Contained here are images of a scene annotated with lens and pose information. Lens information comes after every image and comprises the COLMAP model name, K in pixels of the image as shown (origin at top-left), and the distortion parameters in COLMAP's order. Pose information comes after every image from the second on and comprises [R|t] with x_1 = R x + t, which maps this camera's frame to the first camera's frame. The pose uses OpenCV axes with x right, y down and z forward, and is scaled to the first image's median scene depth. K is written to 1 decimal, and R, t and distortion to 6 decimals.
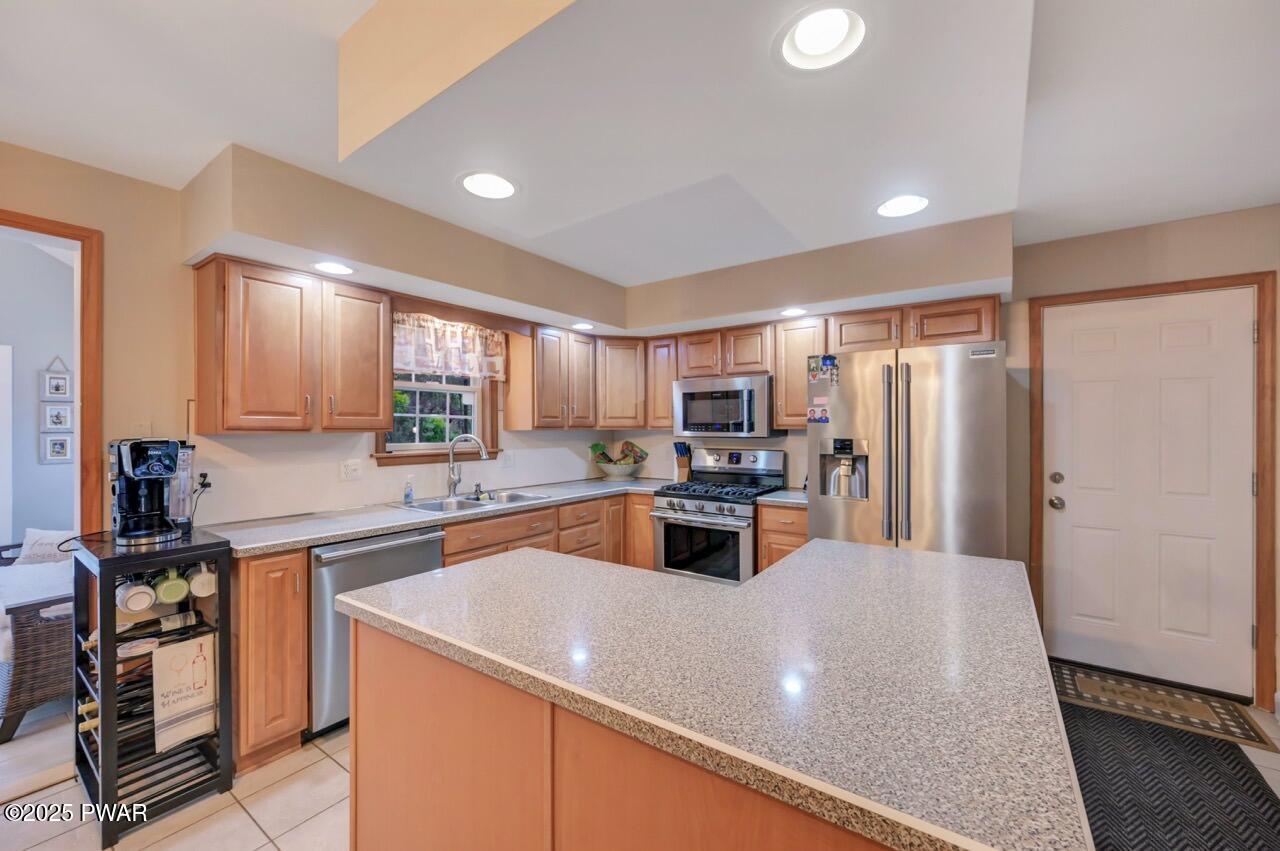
lens RADIAL K [[510.4, 0, 638.3], [0, 510.4, 424.5], [0, 0, 1]] dist [-0.000047, 0.000587]
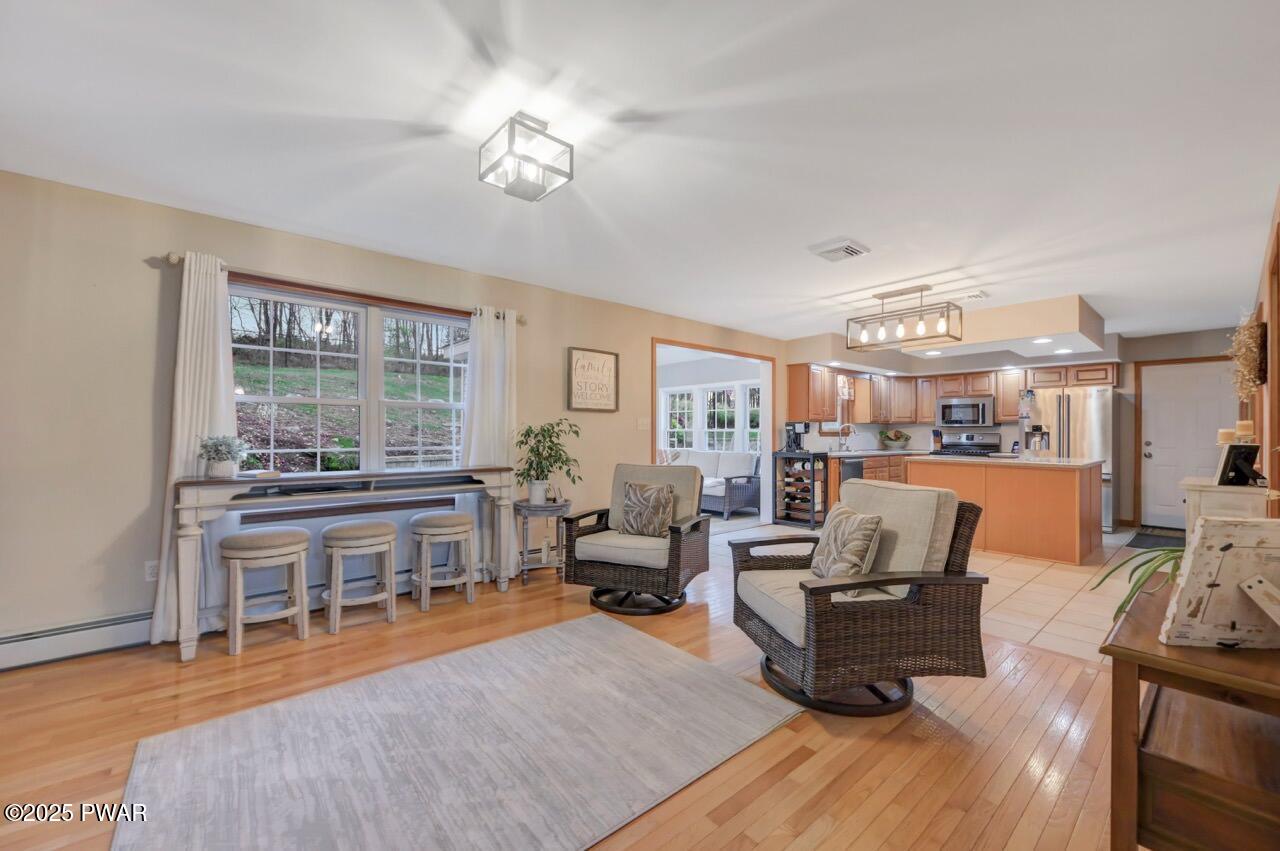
lens RADIAL K [[510.4, 0, 642.6], [0, 510.4, 432.5], [0, 0, 1]] dist [-0.000047, 0.000587]
pose [[0.973105, 0.006923, -0.230260, -0.708142], [-0.005804, 0.999968, 0.005538, 0.050728], [0.230291, -0.004053, 0.973113, -1.466803]]
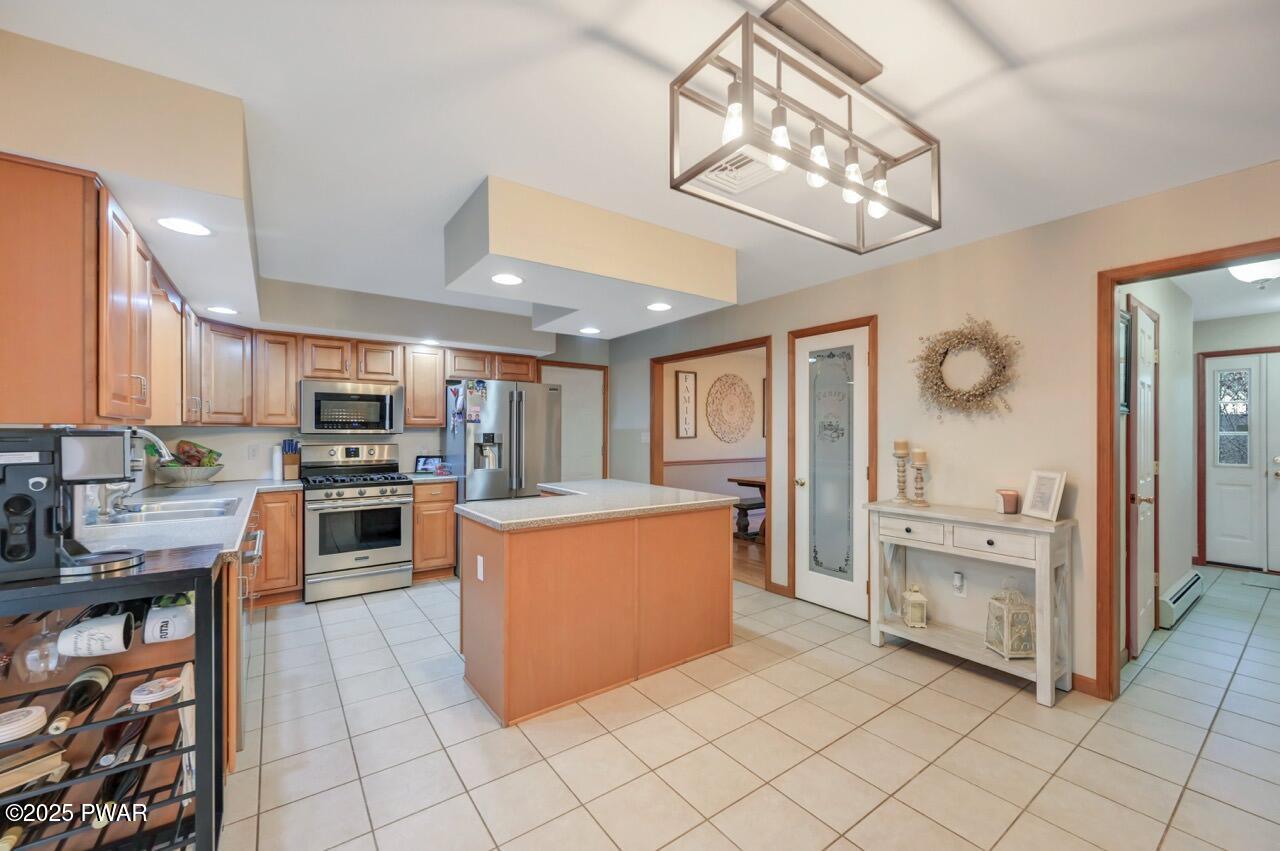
lens RADIAL K [[510.4, 0, 640.5], [0, 510.4, 430.4], [0, 0, 1]] dist [-0.000047, 0.000587]
pose [[0.320033, 0.004079, 0.947398, -0.825778], [-0.008315, 0.999964, -0.001497, 0.015516], [-0.947370, -0.007398, 0.320056, 0.021156]]
